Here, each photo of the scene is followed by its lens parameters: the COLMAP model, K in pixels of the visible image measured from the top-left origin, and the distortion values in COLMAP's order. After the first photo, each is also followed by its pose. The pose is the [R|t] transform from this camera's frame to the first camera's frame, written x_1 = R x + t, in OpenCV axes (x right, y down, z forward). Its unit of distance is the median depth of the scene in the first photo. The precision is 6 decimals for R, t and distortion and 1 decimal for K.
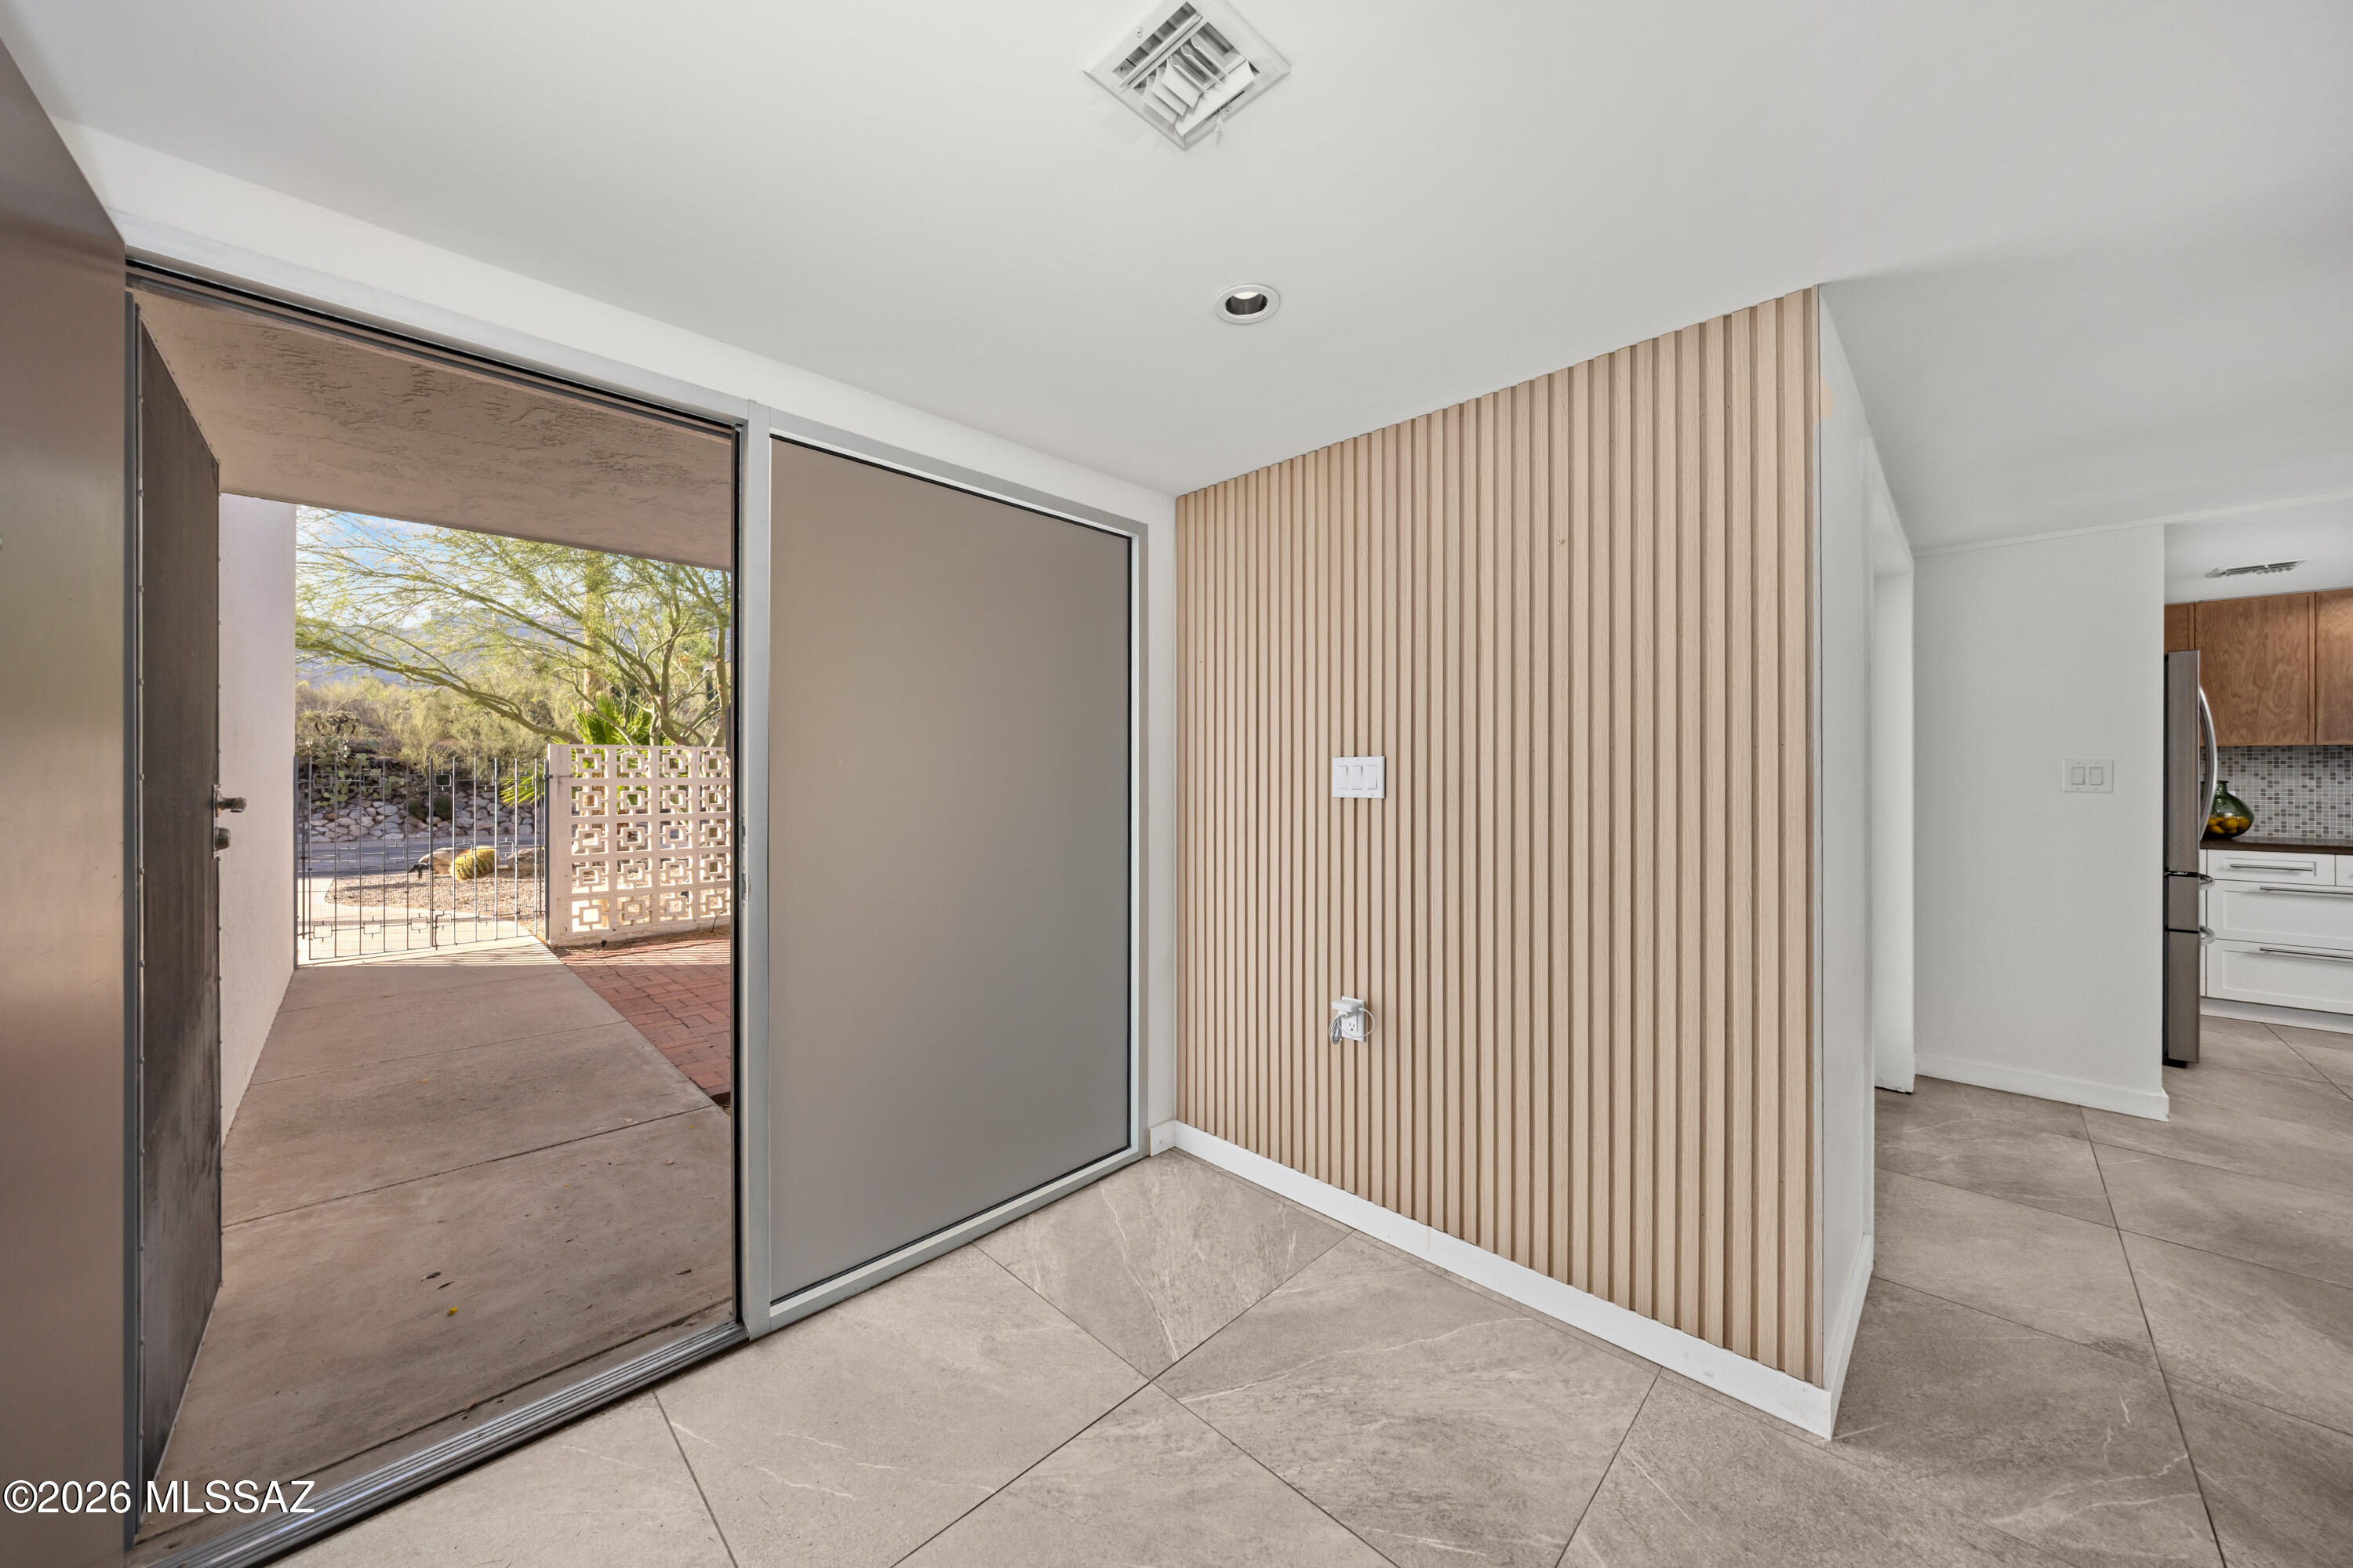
lens RADIAL K [[807.0, 0, 1176.5], [0, 807.0, 784.0], [0, 0, 1]] dist [-0.004164, 0.000402]
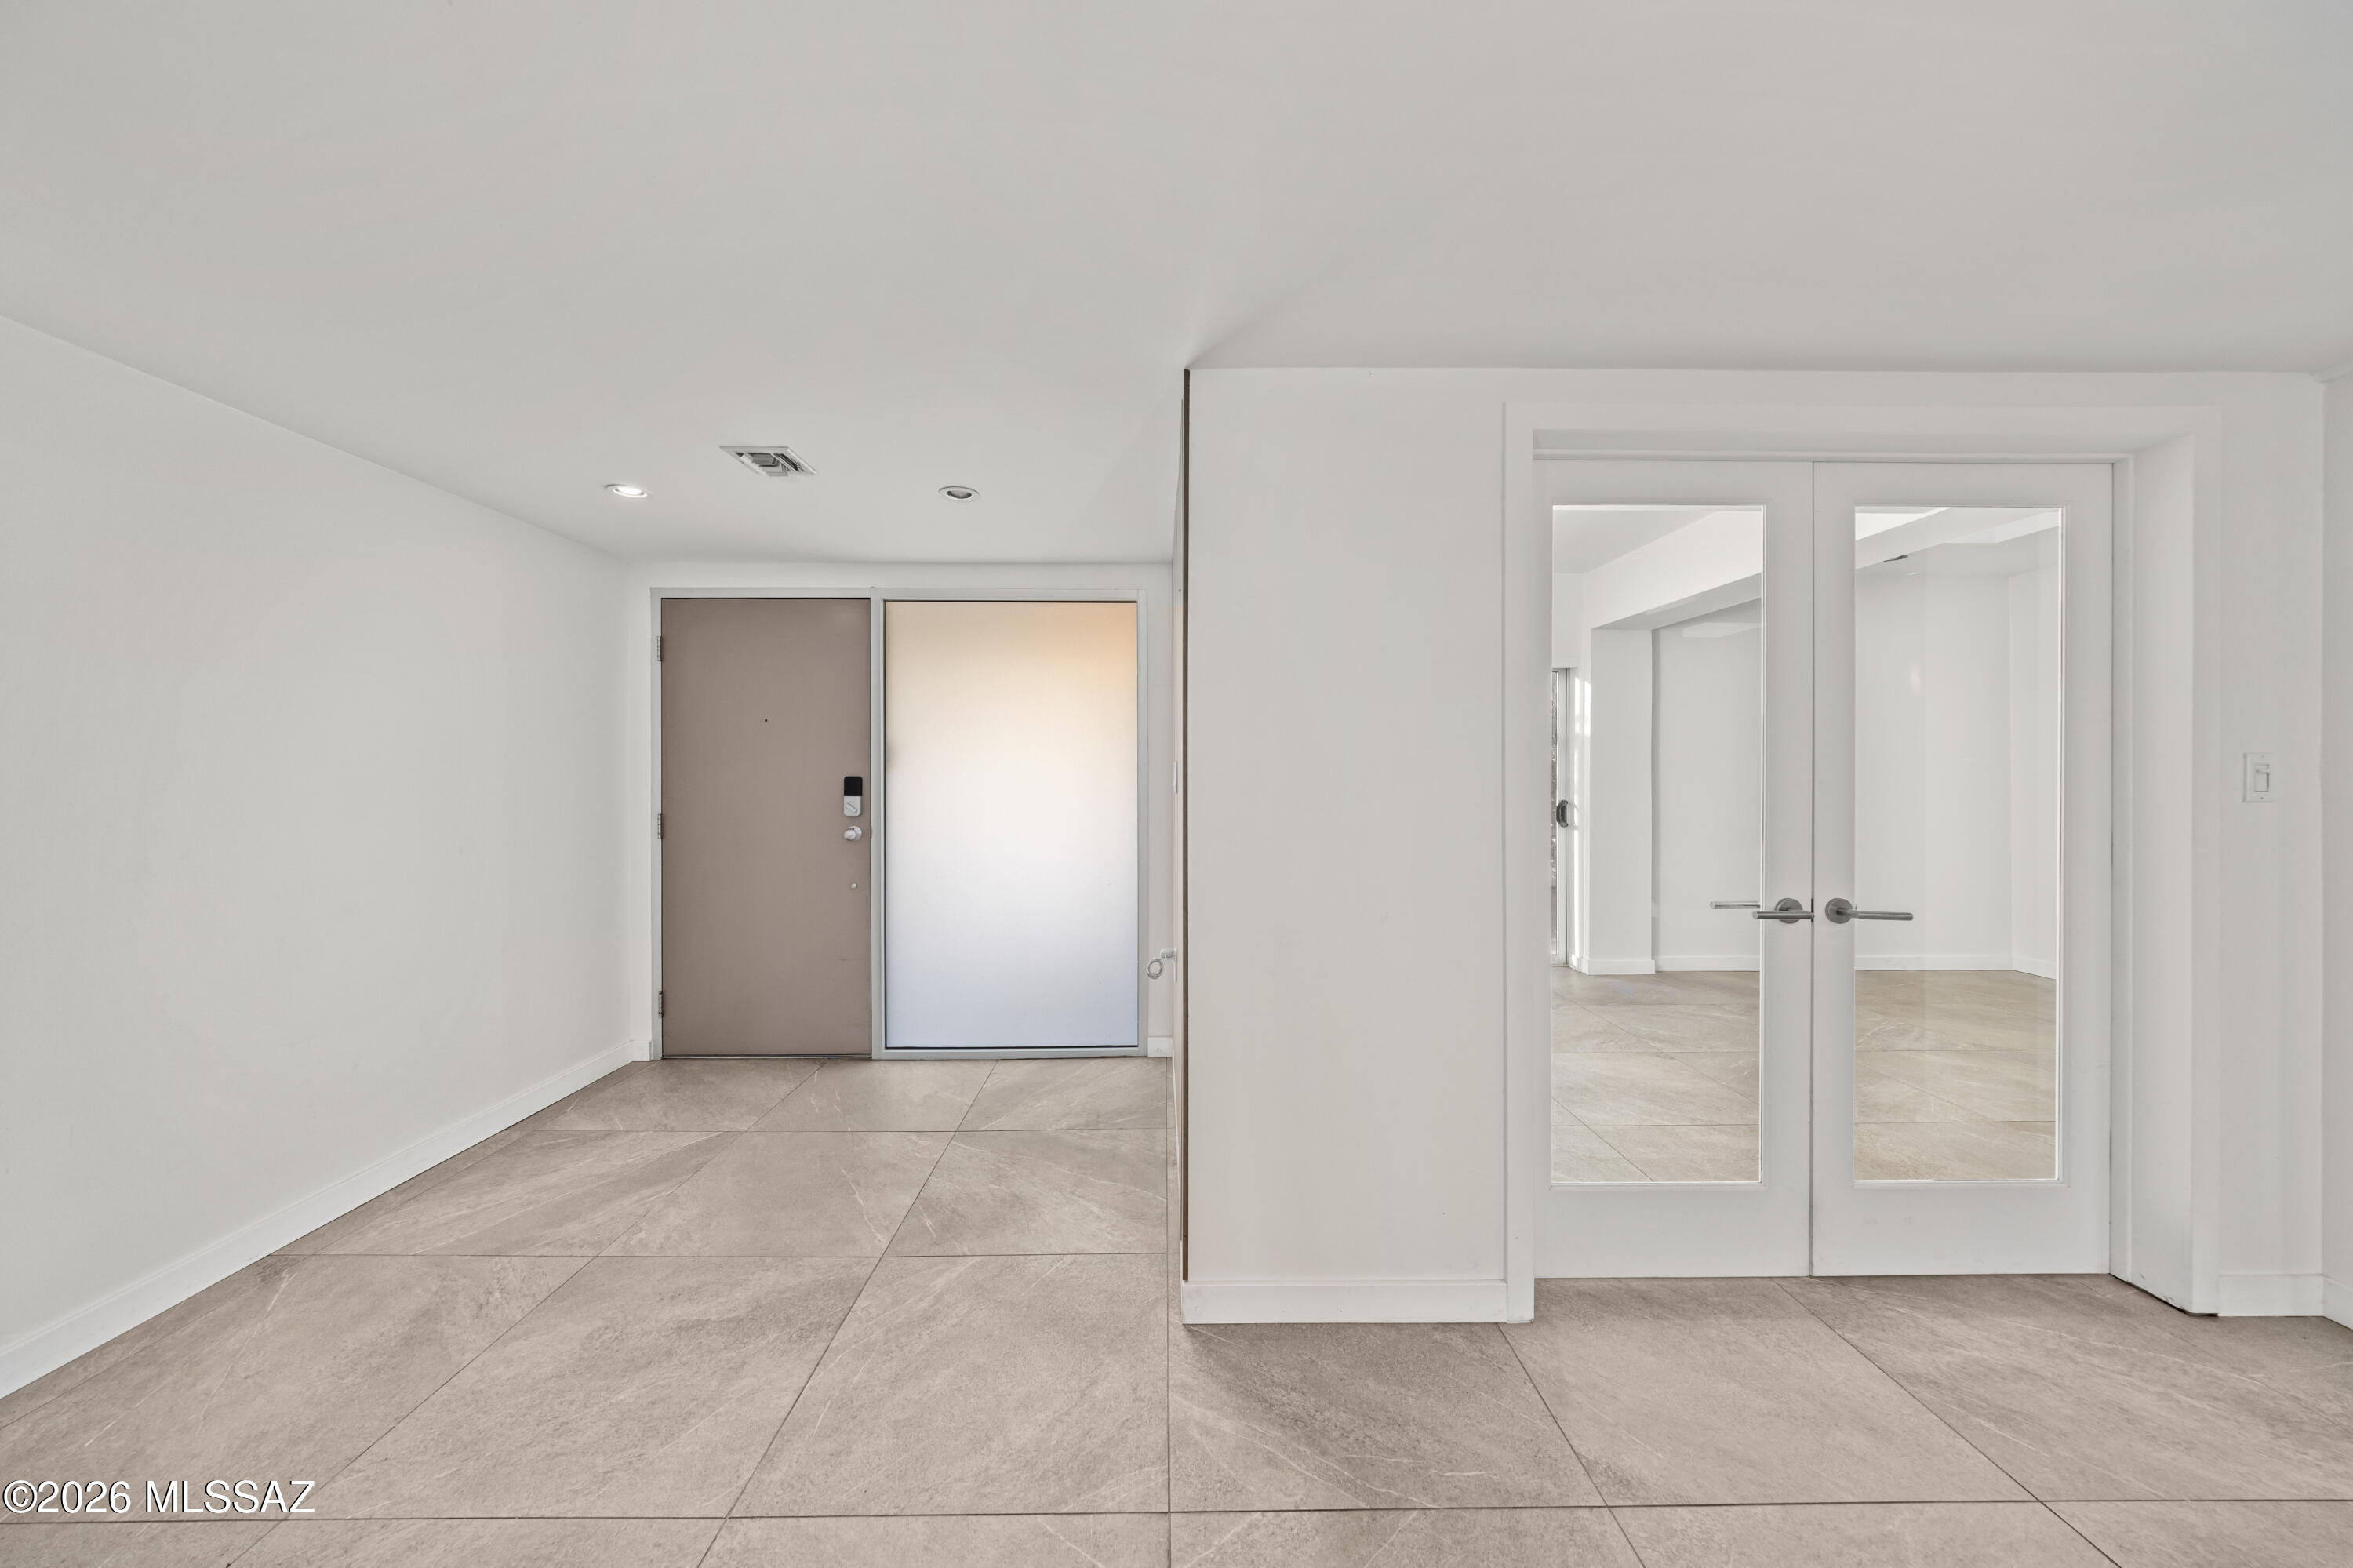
lens RADIAL K [[807.0, 0, 1176.5], [0, 807.0, 784.0], [0, 0, 1]] dist [-0.004164, 0.000402]
pose [[0.713462, 0.007725, -0.700651, 1.600542], [-0.005682, 0.999970, 0.005240, -0.005327], [0.700671, 0.000242, 0.713485, 0.119680]]
